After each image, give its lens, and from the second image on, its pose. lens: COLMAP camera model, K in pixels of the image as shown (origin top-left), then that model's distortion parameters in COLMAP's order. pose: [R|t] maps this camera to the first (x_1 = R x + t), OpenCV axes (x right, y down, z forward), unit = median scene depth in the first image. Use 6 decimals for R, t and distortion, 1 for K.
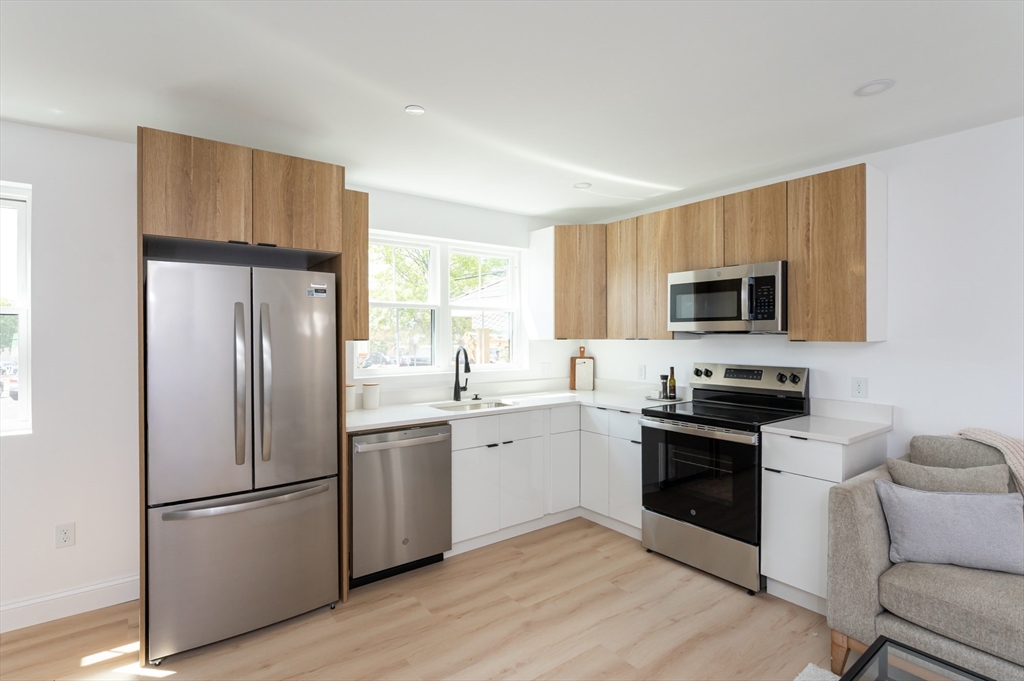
lens RADIAL K [[499.5, 0, 514.3], [0, 499.5, 336.7], [0, 0, 1]] dist [-0.002031, -0.000255]
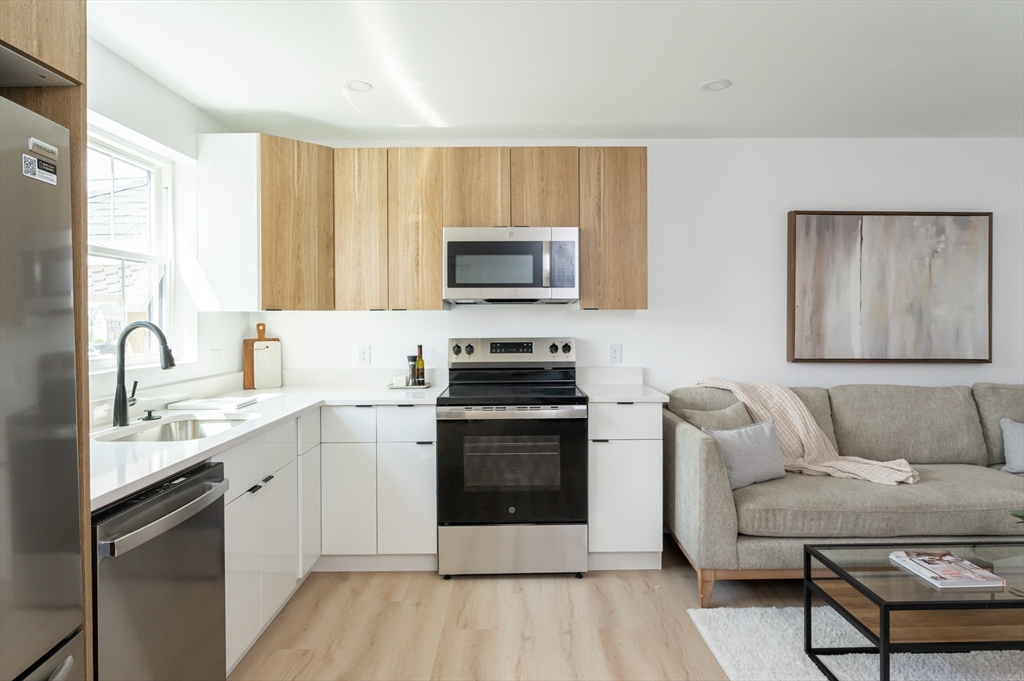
lens RADIAL K [[612.5, 0, 514.2], [0, 612.5, 317.2], [0, 0, 1]] dist [-0.007400, 0.000878]
pose [[0.600539, -0.002705, 0.799591, -0.461078], [0.007444, 0.999970, -0.002208, 0.023748], [-0.799561, 0.007278, 0.600541, 0.354699]]
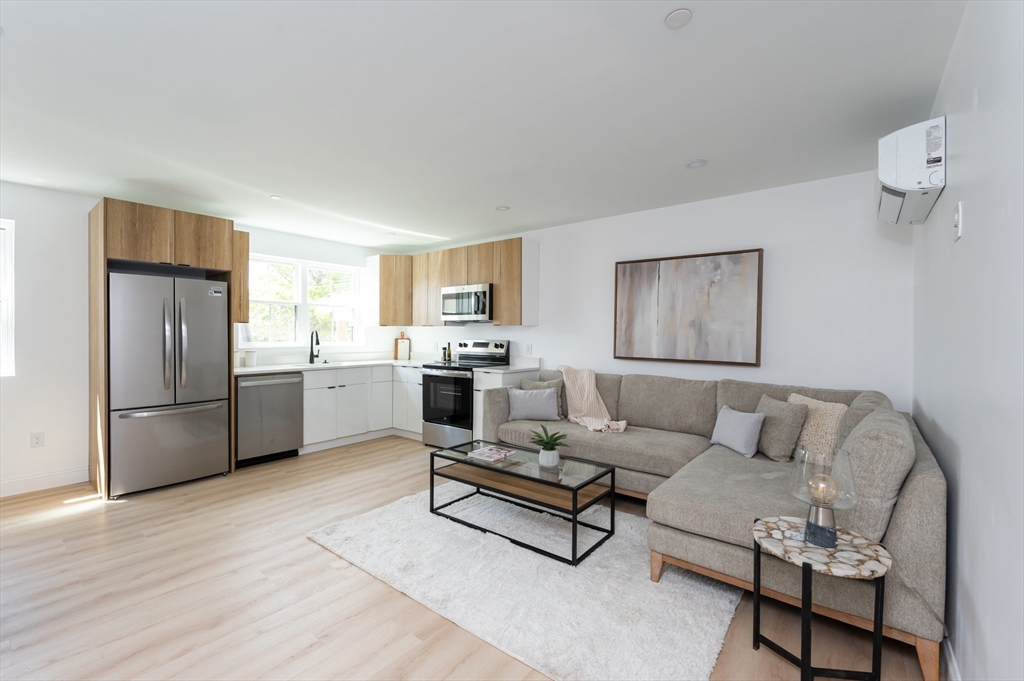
lens RADIAL K [[440.5, 0, 509.4], [0, 440.5, 337.5], [0, 0, 1]] dist [0.000014, 0.000102]
pose [[0.970466, 0.004610, 0.241194, 0.188908], [-0.005710, 0.999976, 0.003863, 0.045093], [-0.241170, -0.005127, 0.970469, -0.607112]]
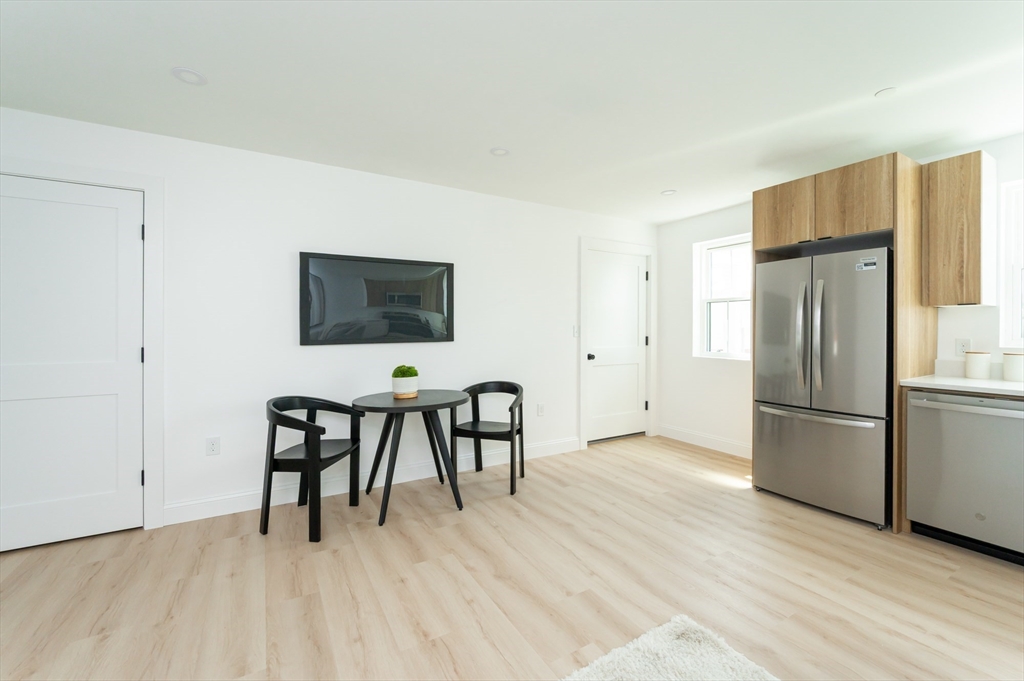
lens RADIAL K [[422.7, 0, 513.1], [0, 422.7, 330.5], [0, 0, 1]] dist [-0.000820, -0.000030]
pose [[-0.105153, 0.003508, -0.994450, 0.612416], [-0.005191, 0.999978, 0.004076, 0.059314], [0.994443, 0.005591, -0.105132, 0.198656]]
